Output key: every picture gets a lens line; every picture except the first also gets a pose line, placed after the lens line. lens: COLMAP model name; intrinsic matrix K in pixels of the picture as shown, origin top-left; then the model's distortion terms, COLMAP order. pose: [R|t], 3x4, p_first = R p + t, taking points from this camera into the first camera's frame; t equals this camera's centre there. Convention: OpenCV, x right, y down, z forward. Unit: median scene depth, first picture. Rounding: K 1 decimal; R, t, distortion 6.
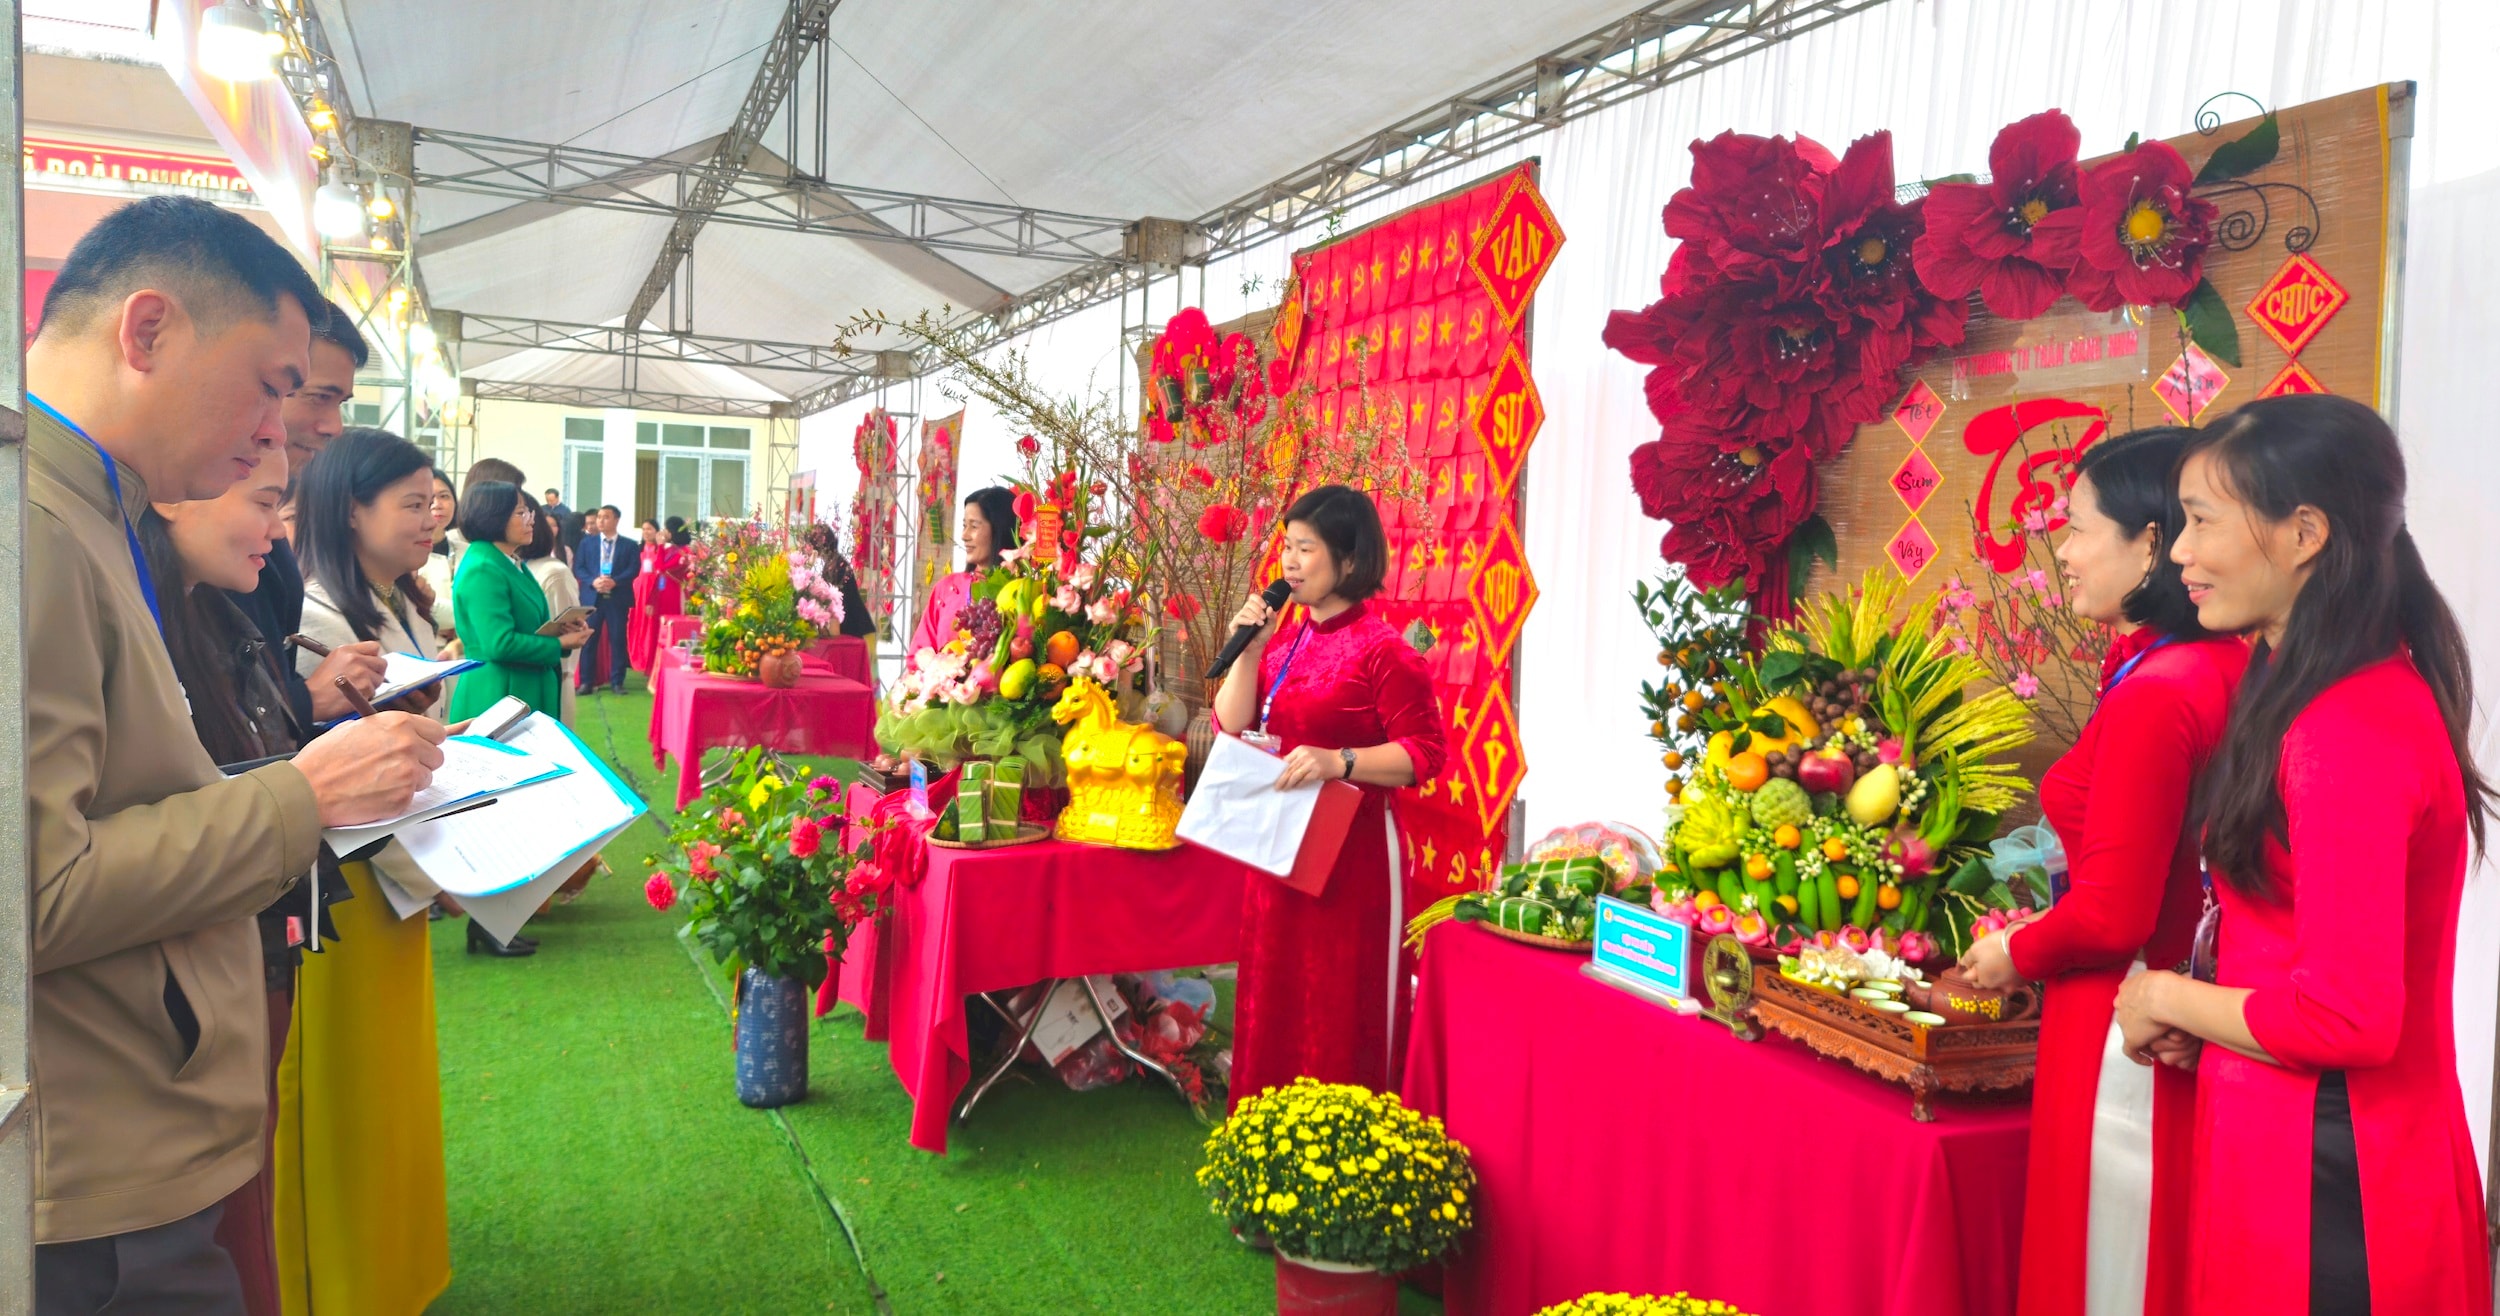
lens RADIAL K [[1645.3, 0, 1250.5], [0, 1645.3, 613.0], [0, 0, 1]] dist [0.073916, -0.062730]
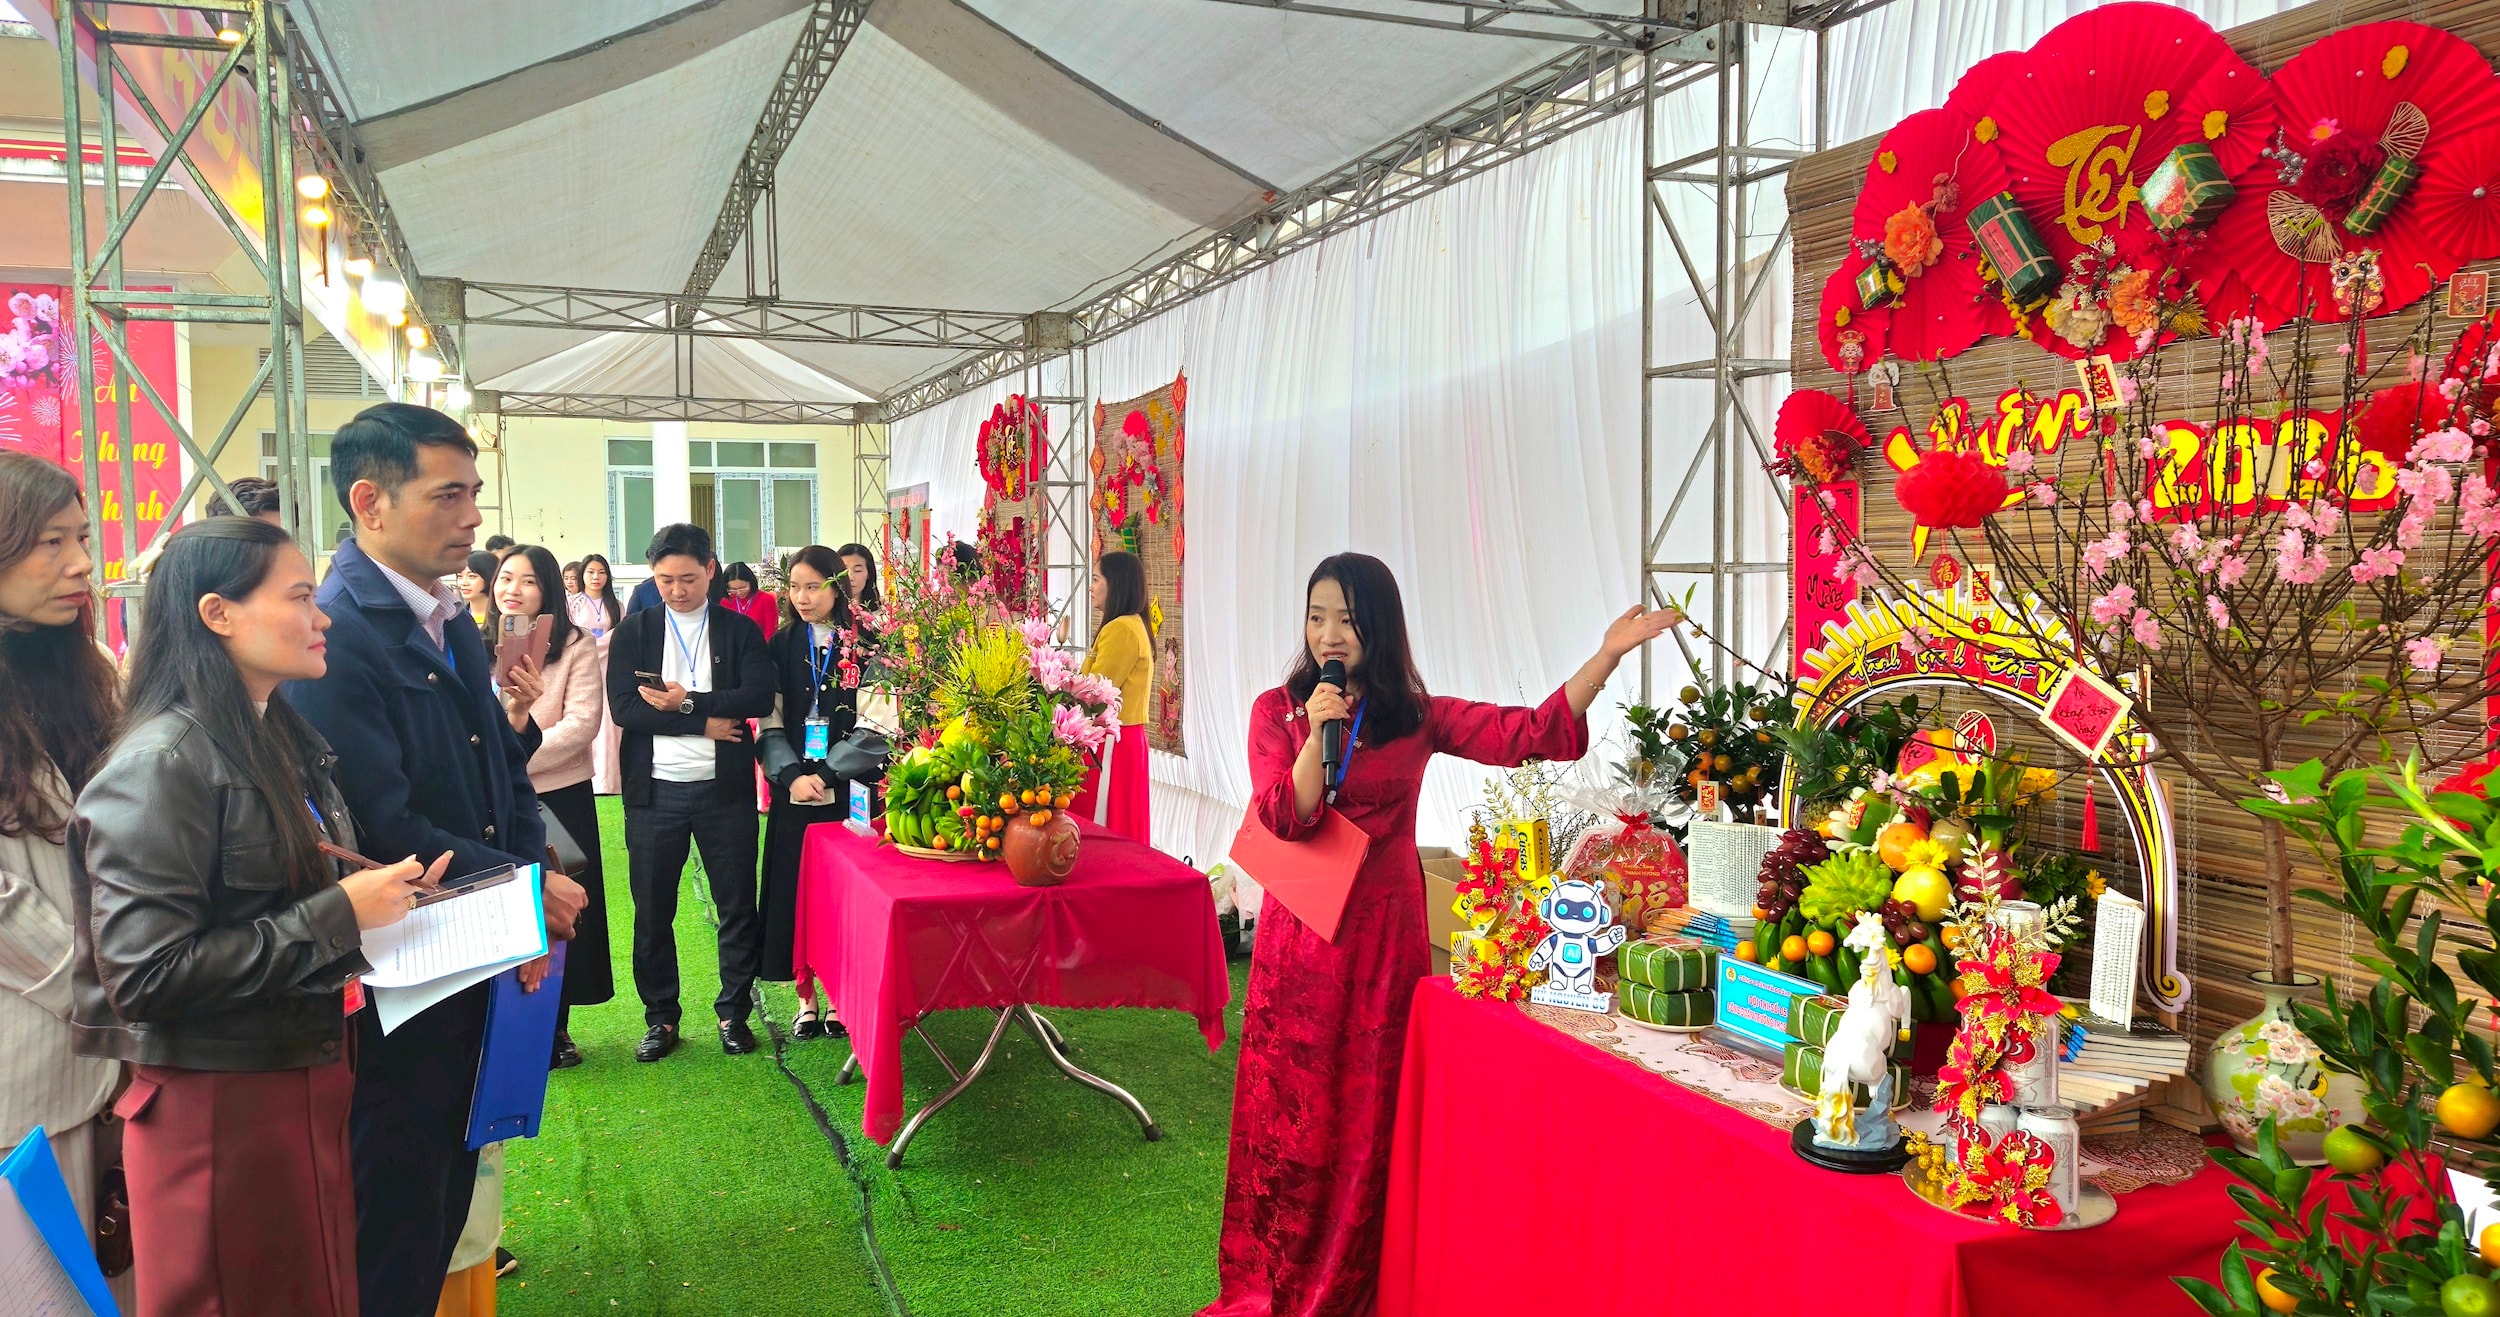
lens RADIAL K [[1707.3, 0, 1212.0], [0, 1707.3, 649.7], [0, 0, 1]] dist [0.085507, -0.067346]
pose [[0.997479, -0.041866, -0.057301, -0.160721], [0.042883, 0.998941, 0.016649, -0.029914], [0.056543, -0.019064, 0.998218, 0.374574]]
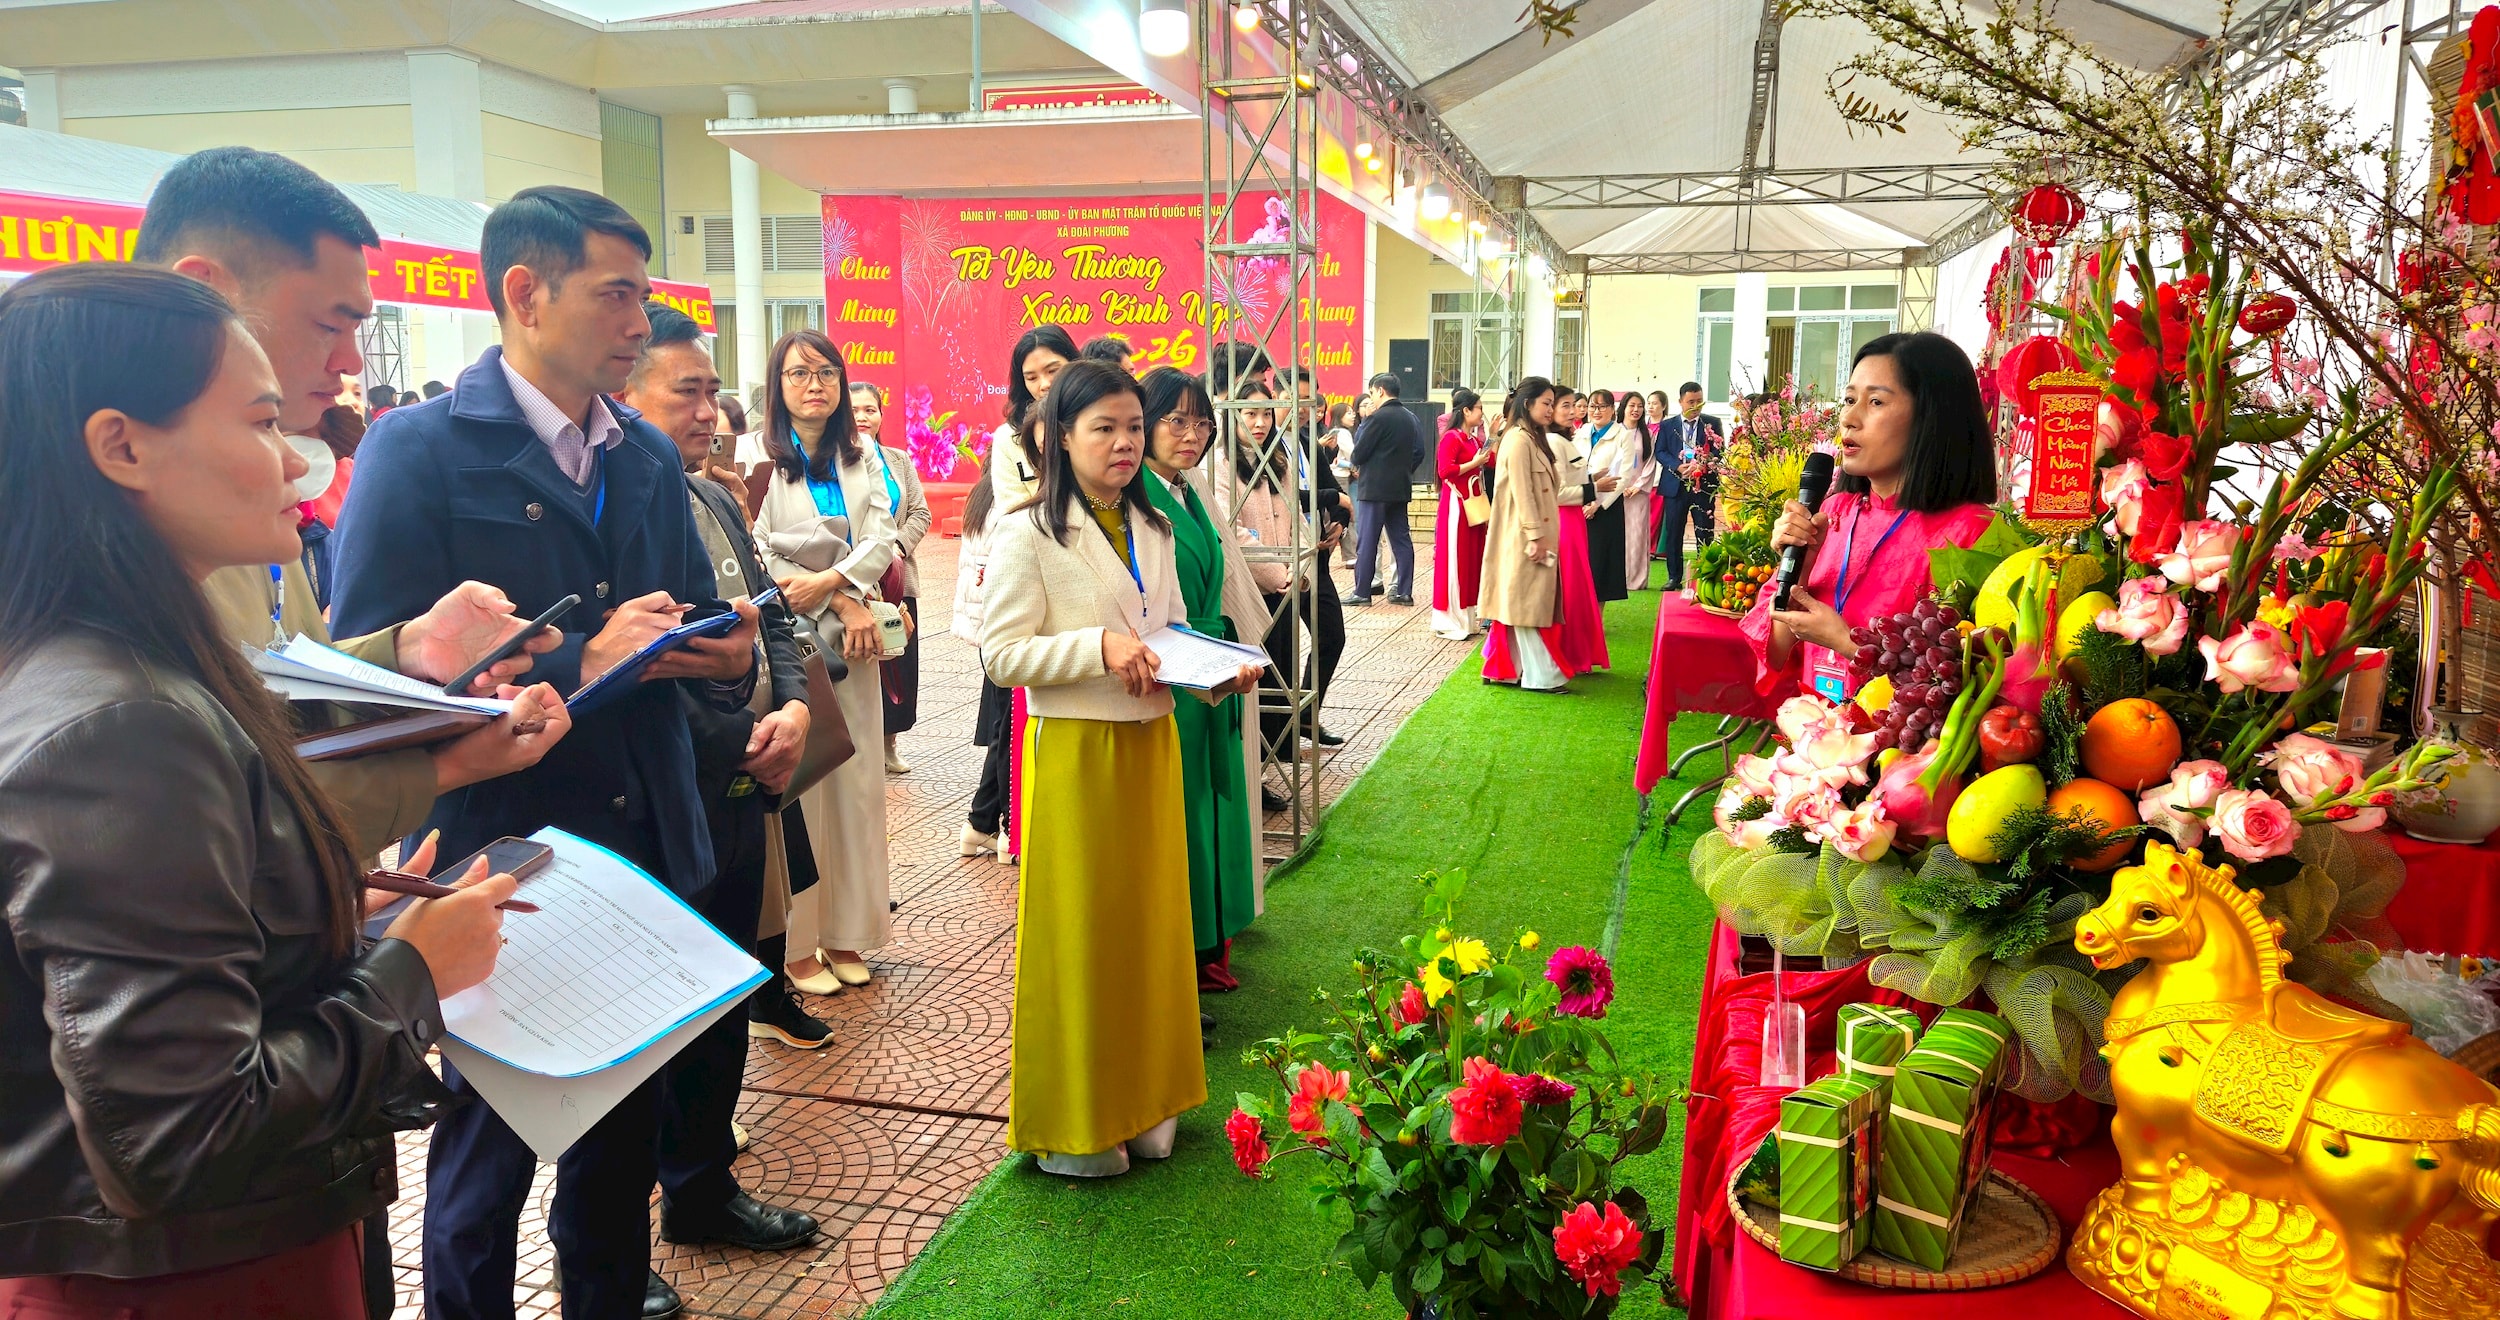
lens RADIAL K [[1645.3, 0, 1250.5], [0, 1645.3, 615.0], [0, 0, 1]] dist [0.073916, -0.062730]
pose [[0.779686, 0.047833, -0.624341, -0.013976], [0.002087, 0.996874, 0.078980, -0.016911], [0.626167, -0.062882, 0.777149, 0.246352]]
